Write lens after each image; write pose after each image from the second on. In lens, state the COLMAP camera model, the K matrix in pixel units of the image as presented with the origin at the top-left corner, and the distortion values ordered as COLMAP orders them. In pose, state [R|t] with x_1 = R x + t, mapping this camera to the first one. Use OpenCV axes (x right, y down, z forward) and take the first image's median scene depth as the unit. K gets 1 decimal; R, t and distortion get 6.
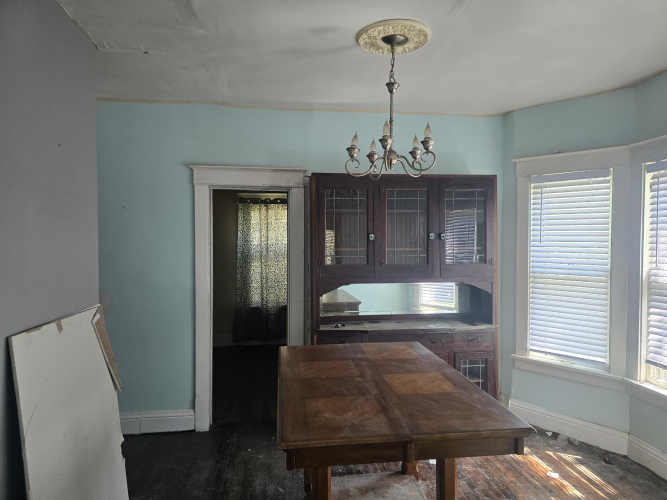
lens RADIAL K [[449.0, 0, 332.7], [0, 449.0, 253.2], [0, 0, 1]] dist [0.047812, -0.047273]
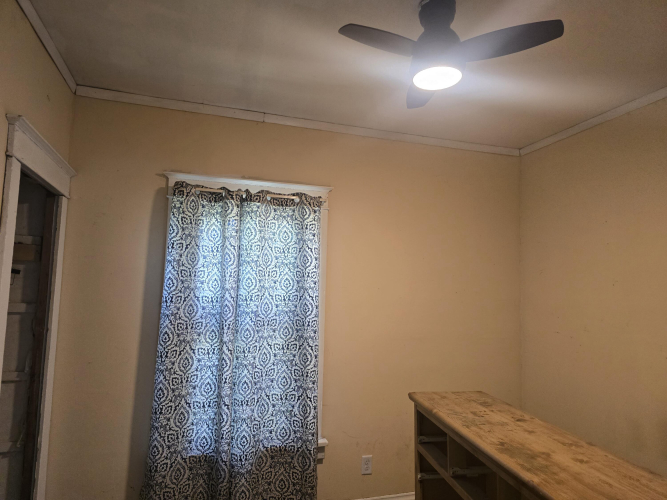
lens RADIAL K [[449.0, 0, 331.4], [0, 449.0, 255.1], [0, 0, 1]] dist [0.047812, -0.047273]
pose [[0.981404, 0.039818, 0.187777, -0.140401], [-0.017973, 0.993013, -0.116632, -0.011664], [-0.191109, 0.111088, 0.975262, 0.573026]]
